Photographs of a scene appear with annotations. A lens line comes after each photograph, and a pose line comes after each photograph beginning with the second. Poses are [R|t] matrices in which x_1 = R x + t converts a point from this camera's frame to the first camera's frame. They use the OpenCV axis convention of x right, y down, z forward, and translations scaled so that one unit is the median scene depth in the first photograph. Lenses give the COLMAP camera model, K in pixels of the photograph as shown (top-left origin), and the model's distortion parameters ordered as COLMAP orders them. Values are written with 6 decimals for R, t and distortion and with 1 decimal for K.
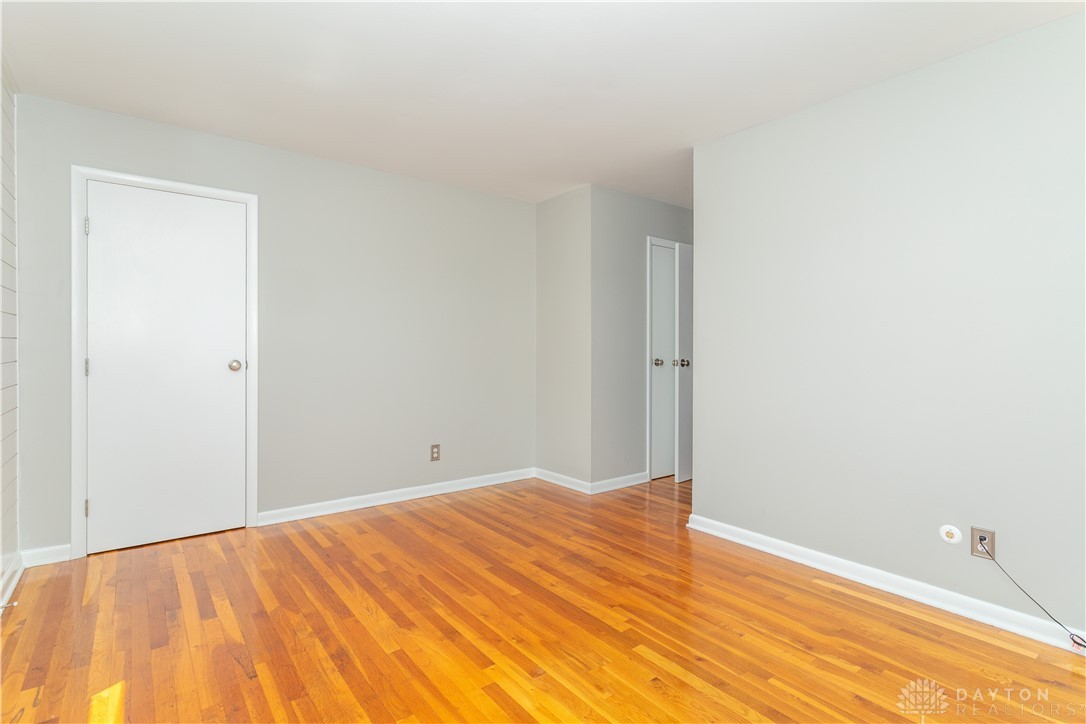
lens RADIAL K [[522.0, 0, 543.1], [0, 522.0, 355.0], [0, 0, 1]] dist [0.000275, 0.000723]
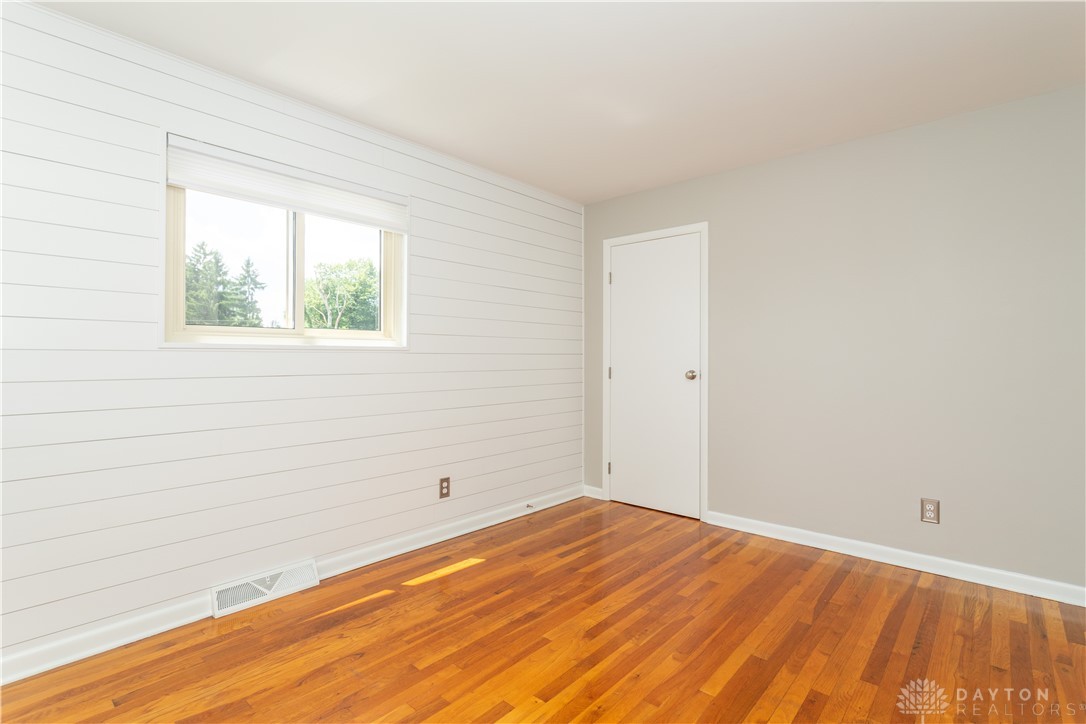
lens RADIAL K [[522.0, 0, 543.1], [0, 522.0, 355.0], [0, 0, 1]] dist [0.000275, 0.000723]
pose [[0.184464, -0.011867, -0.982768, 0.568941], [-0.007956, 0.999876, -0.013567, -0.003029], [0.982807, 0.010322, 0.184347, 0.572749]]
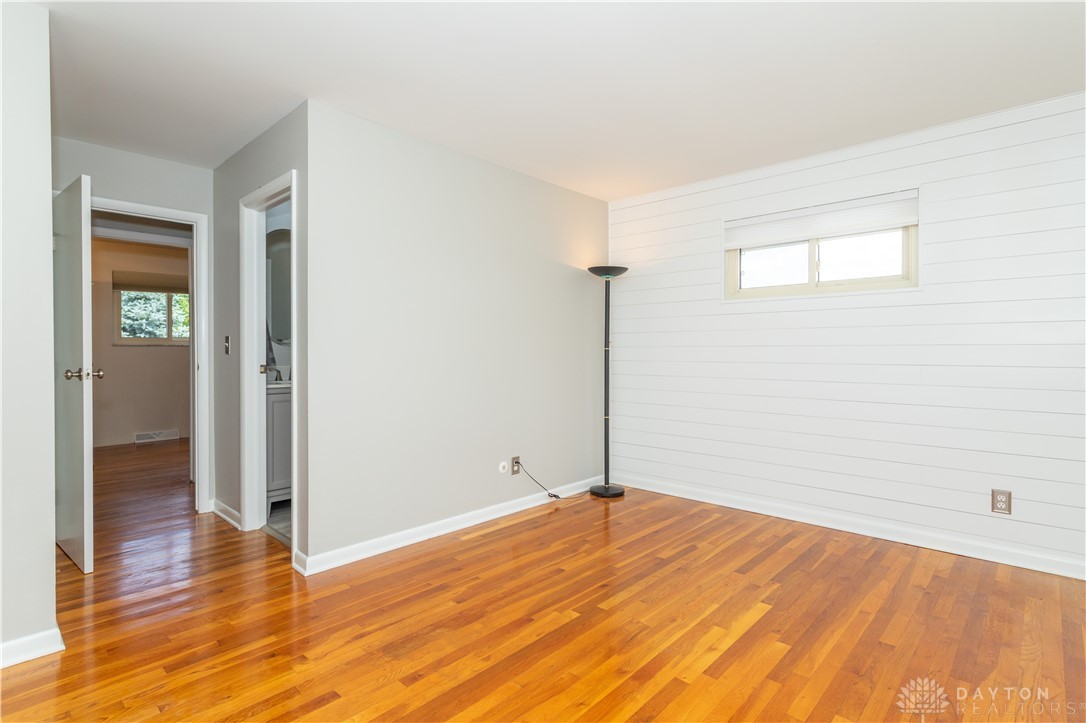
lens RADIAL K [[522.0, 0, 543.1], [0, 522.0, 354.5], [0, 0, 1]] dist [0.000275, 0.000723]
pose [[-0.136781, -0.009521, 0.990555, -0.704535], [0.014256, 0.999831, 0.011579, -0.014845], [-0.990499, 0.015705, -0.136623, 0.951114]]
